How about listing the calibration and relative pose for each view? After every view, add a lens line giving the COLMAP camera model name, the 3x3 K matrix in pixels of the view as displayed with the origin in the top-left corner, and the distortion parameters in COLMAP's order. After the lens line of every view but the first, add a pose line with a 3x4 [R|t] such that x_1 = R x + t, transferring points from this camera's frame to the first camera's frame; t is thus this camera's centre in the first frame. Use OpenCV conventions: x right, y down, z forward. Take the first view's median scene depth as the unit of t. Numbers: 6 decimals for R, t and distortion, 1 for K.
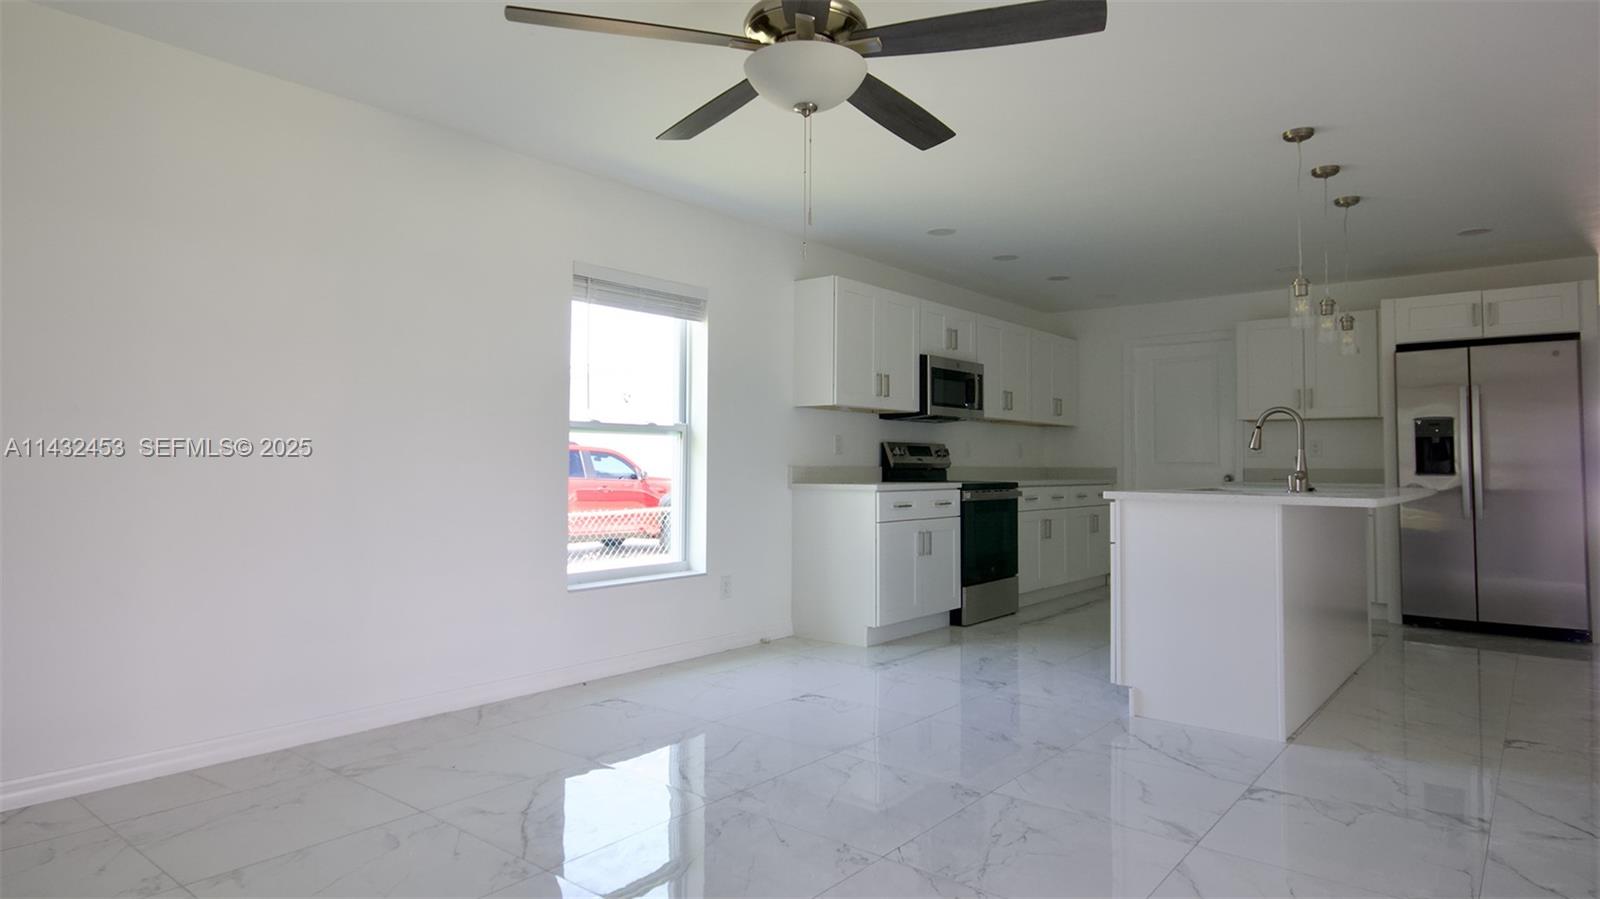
lens RADIAL K [[875.6, 0, 800.3], [0, 875.6, 436.2], [0, 0, 1]] dist [-0.000700, -0.000060]
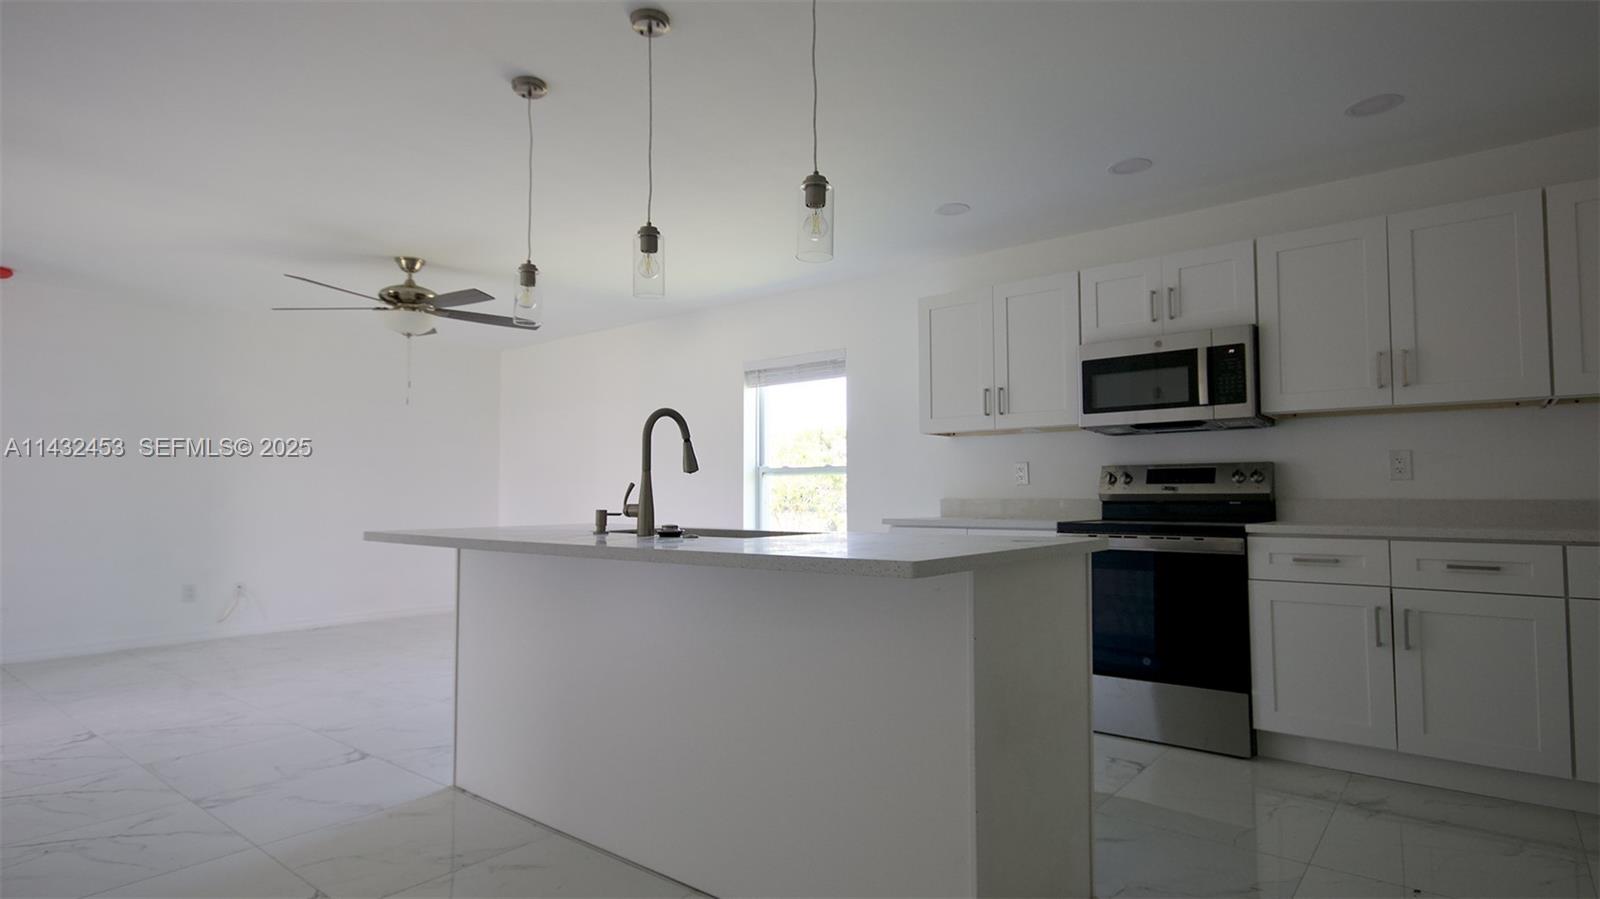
lens RADIAL K [[828.3, 0, 809.9], [0, 828.3, 454.0], [0, 0, 1]] dist [0.002981, 0.000275]
pose [[0.042486, -0.058455, -0.997386, 0.827682], [0.036248, 0.997720, -0.056931, 0.028336], [0.998439, -0.033735, 0.044508, 0.751780]]
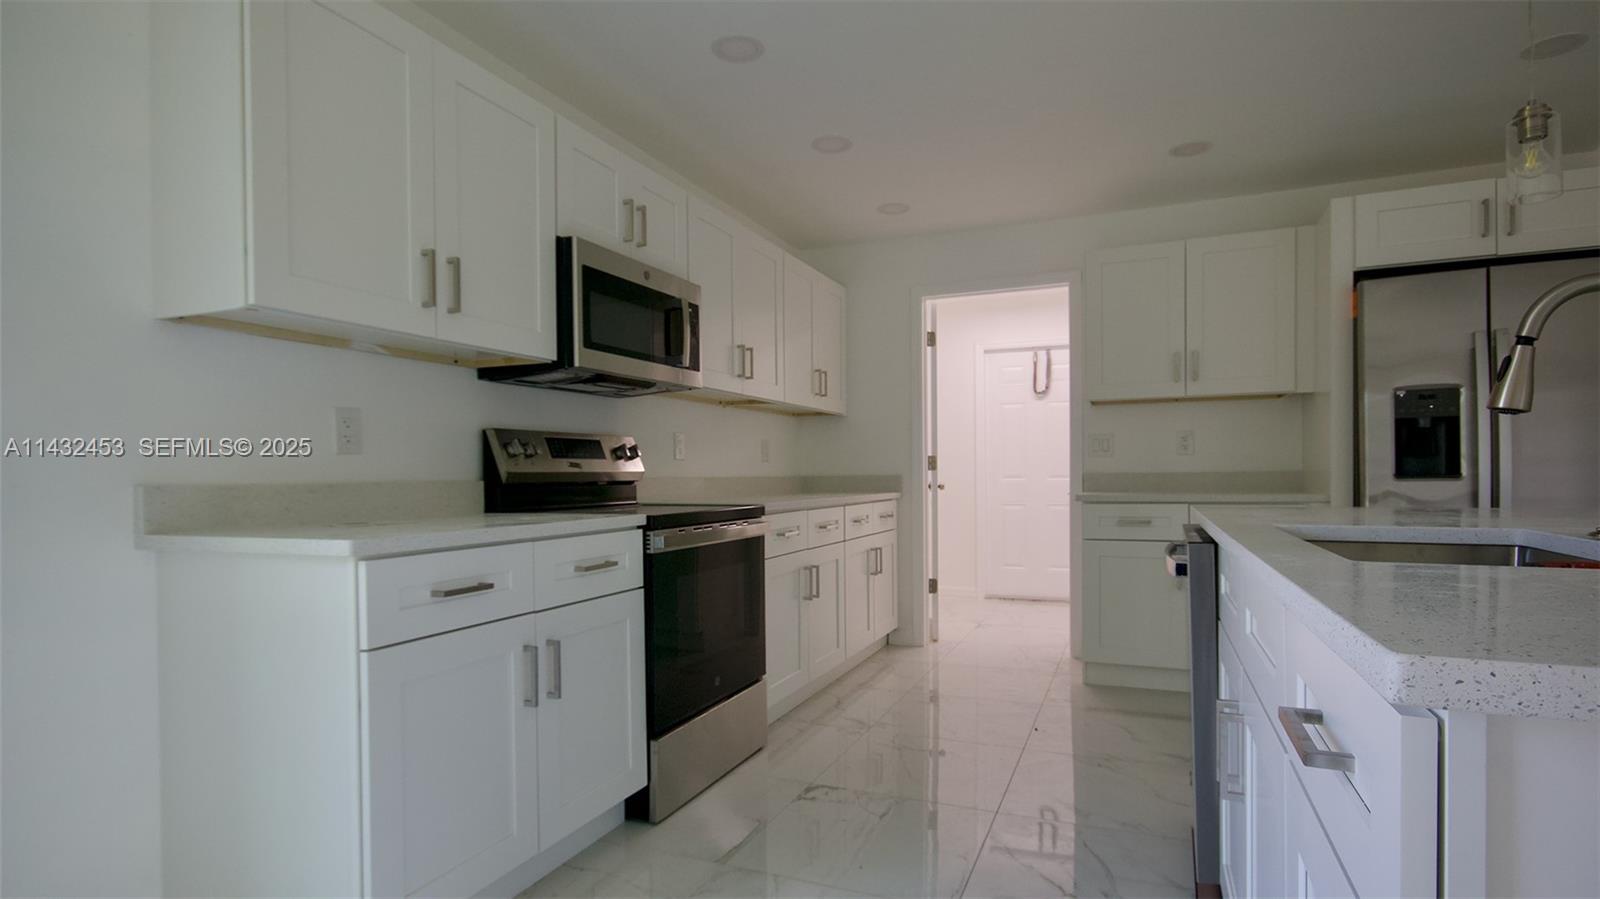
lens RADIAL K [[775.7, 0, 800.0], [0, 775.7, 506.1], [0, 0, 1]] dist [-0.000146, -0.000138]
pose [[0.958107, -0.026675, 0.285164, 0.142188], [0.005648, 0.997219, 0.074306, 0.018861], [-0.286354, -0.069583, 0.955594, 0.575007]]
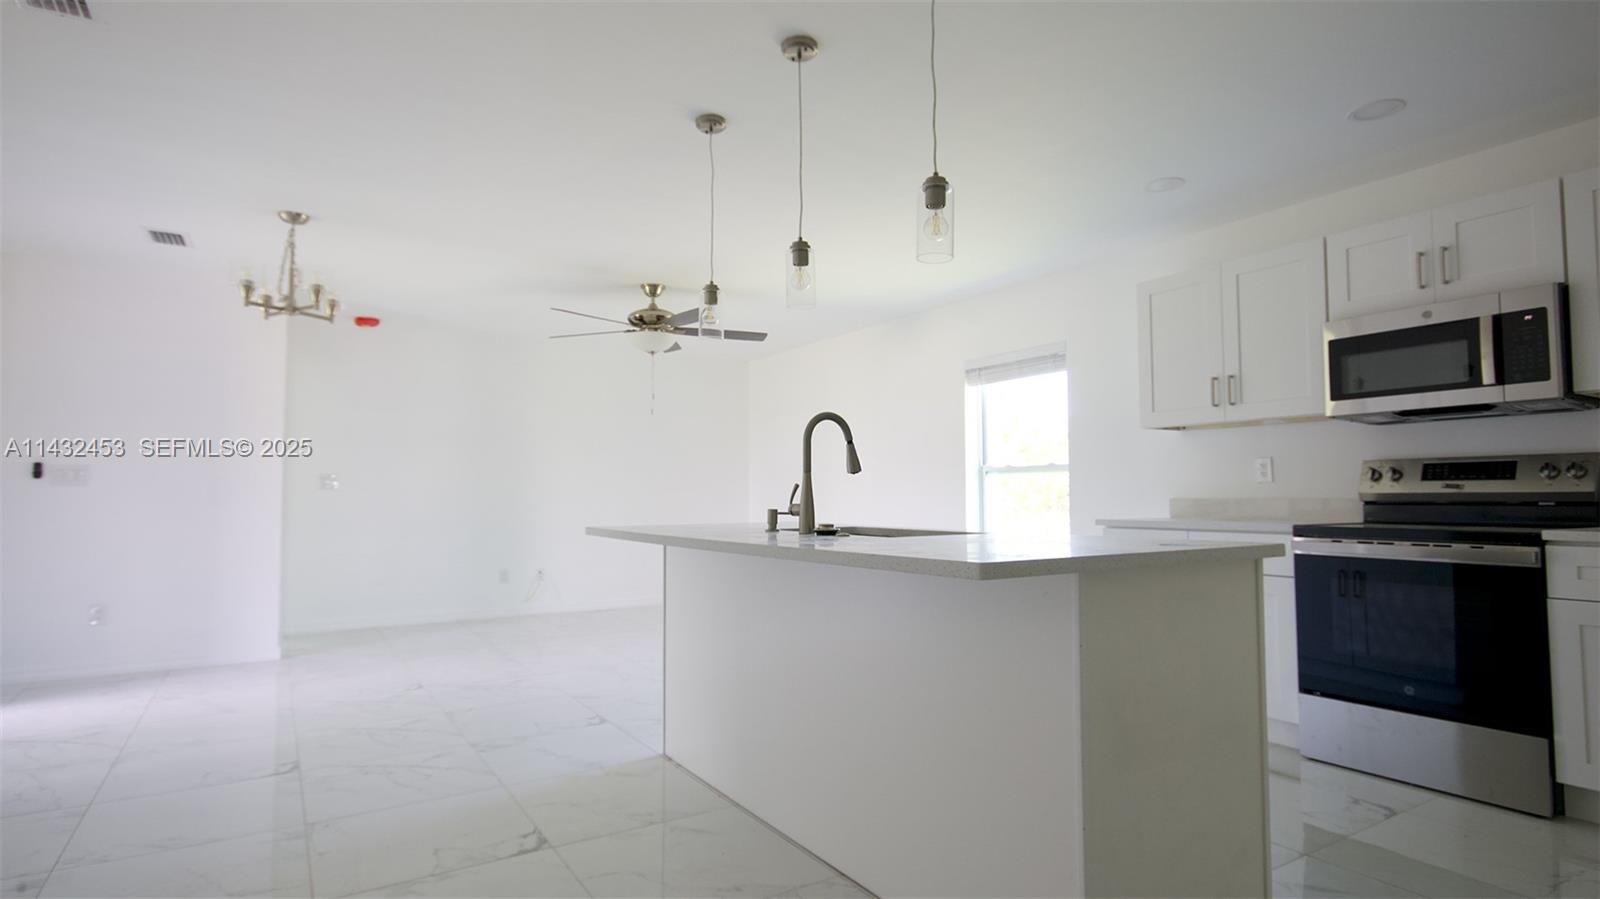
lens RADIAL K [[828.3, 0, 809.9], [0, 828.3, 454.0], [0, 0, 1]] dist [0.002981, 0.000275]
pose [[-0.277833, -0.055034, -0.959052, 0.830227], [0.033465, 0.997197, -0.066917, 0.029899], [0.960046, -0.050686, -0.275213, 0.811518]]
